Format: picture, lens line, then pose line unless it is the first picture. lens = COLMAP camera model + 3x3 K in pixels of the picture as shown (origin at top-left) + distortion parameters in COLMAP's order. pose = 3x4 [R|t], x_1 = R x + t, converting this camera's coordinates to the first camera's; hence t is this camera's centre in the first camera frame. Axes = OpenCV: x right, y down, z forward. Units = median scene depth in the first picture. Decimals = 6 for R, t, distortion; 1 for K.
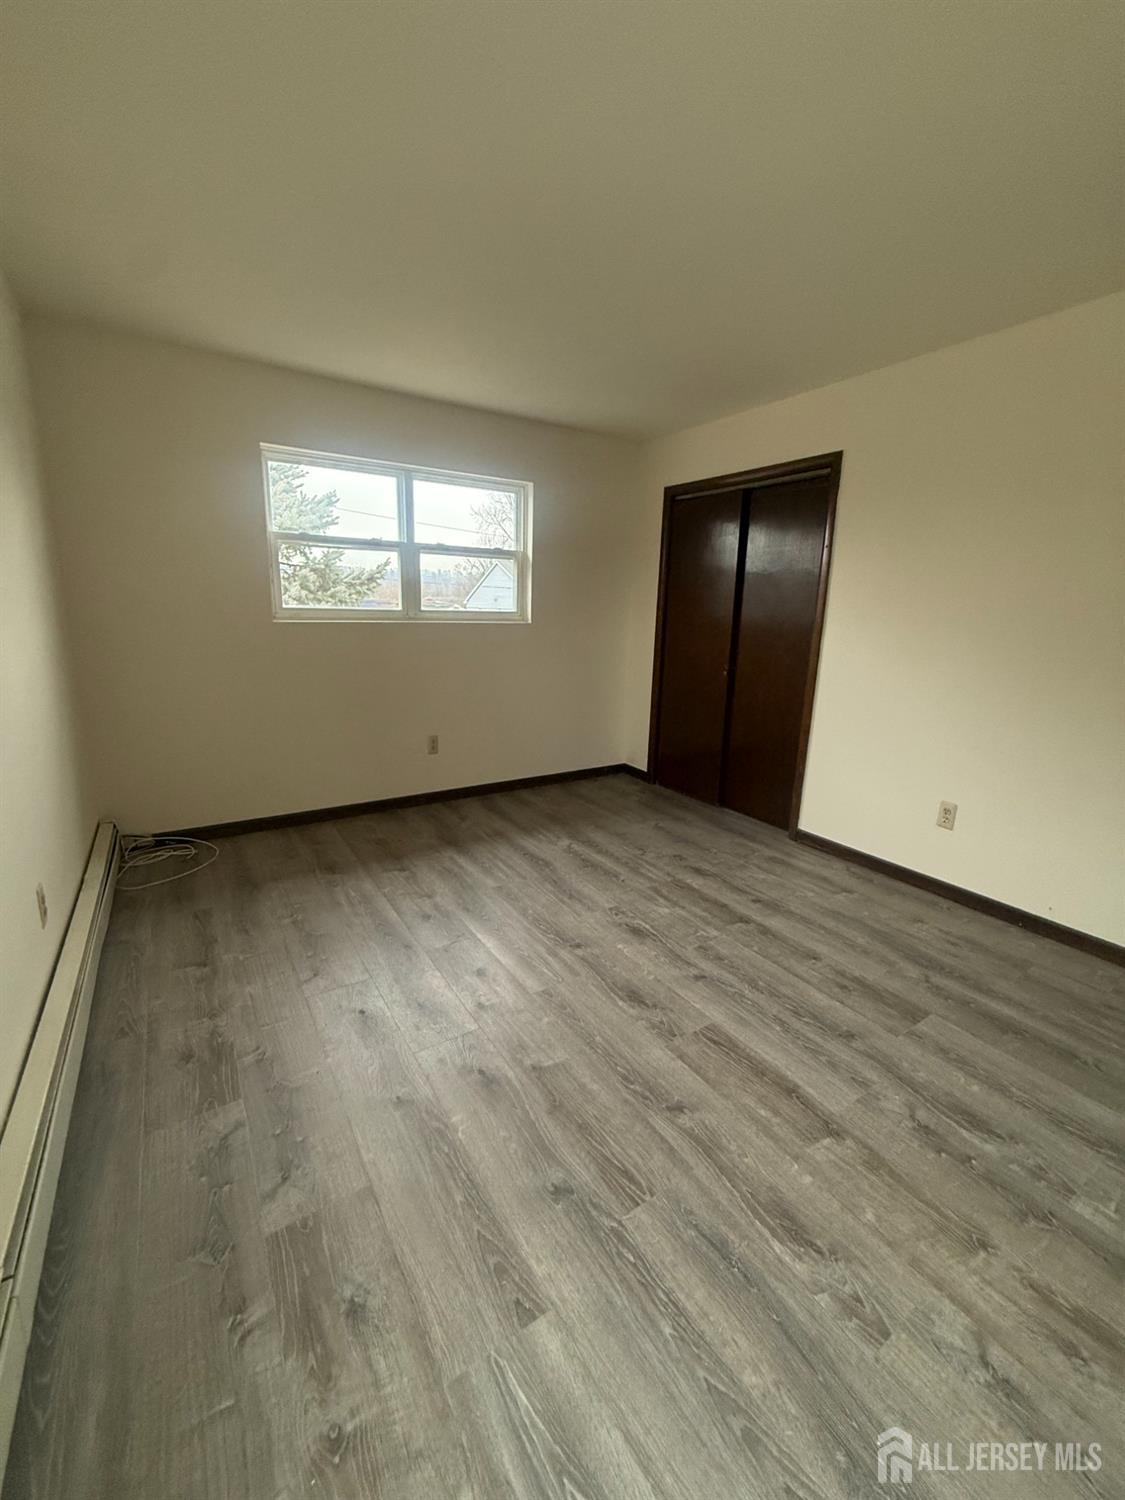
lens RADIAL K [[601.2, 0, 560.5], [0, 601.2, 744.3], [0, 0, 1]] dist [-0.000173, -0.000373]
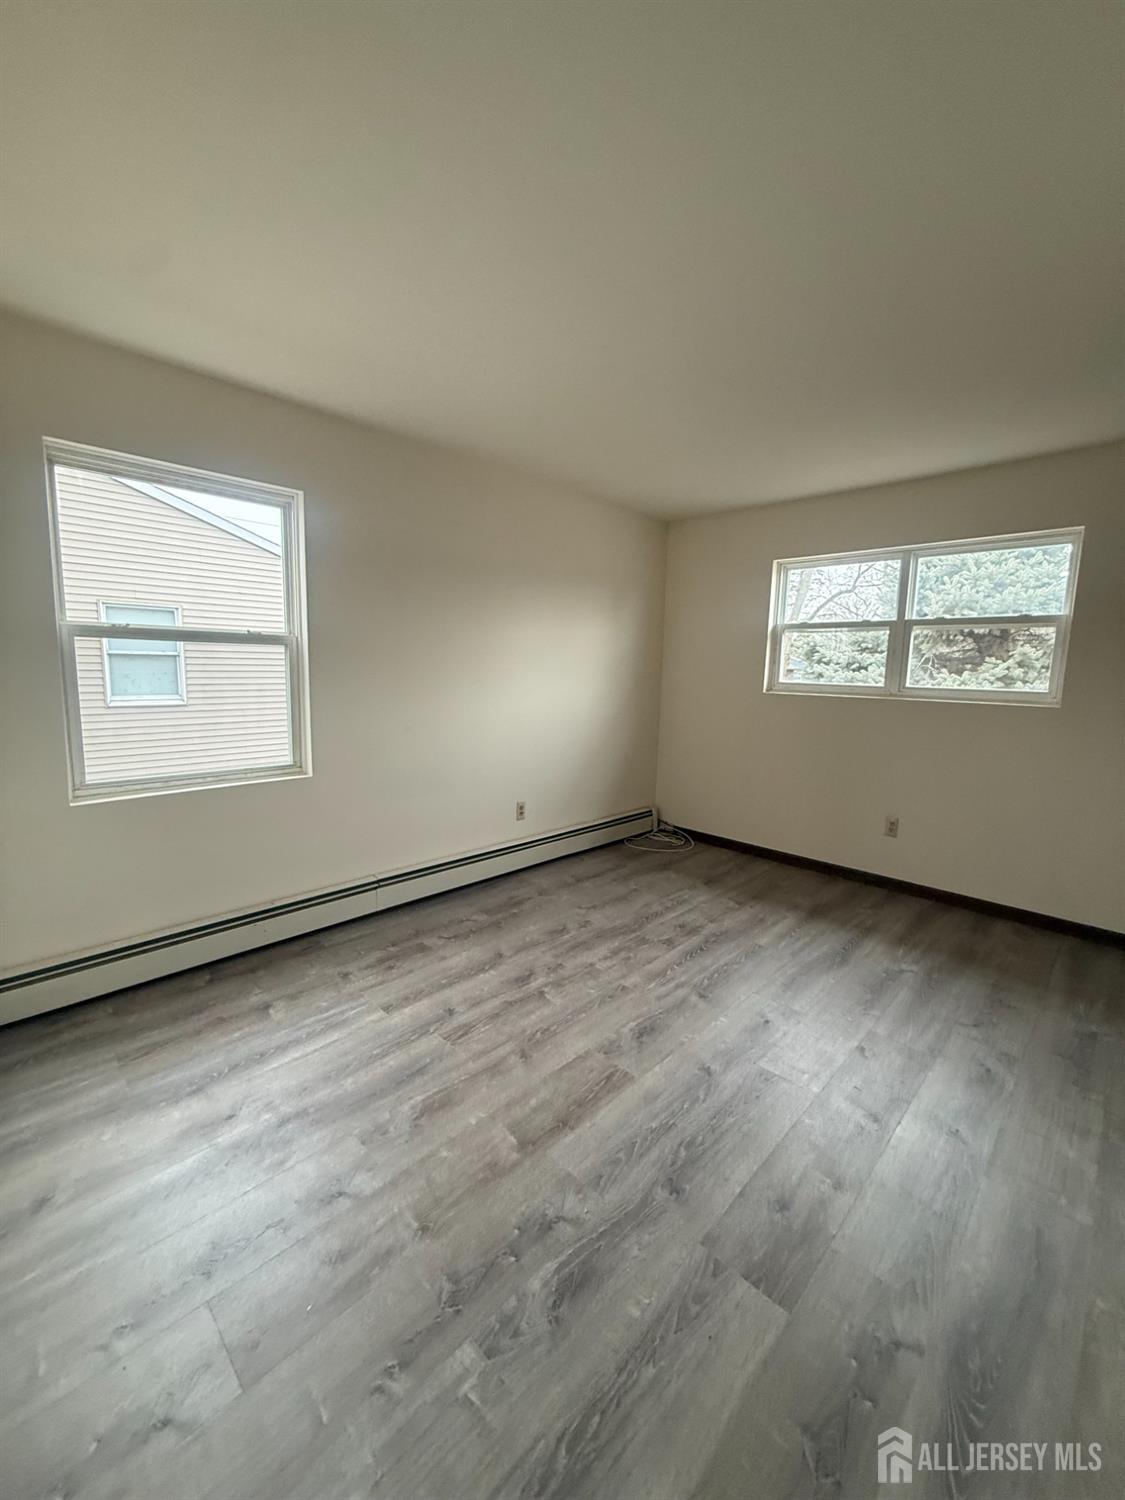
lens RADIAL K [[601.2, 0, 560.5], [0, 601.2, 744.3], [0, 0, 1]] dist [-0.000173, -0.000373]
pose [[0.215848, 0.111402, -0.970051, 1.205385], [-0.234262, 0.970362, 0.059312, -0.123410], [0.947909, 0.214444, 0.235549, 0.536772]]
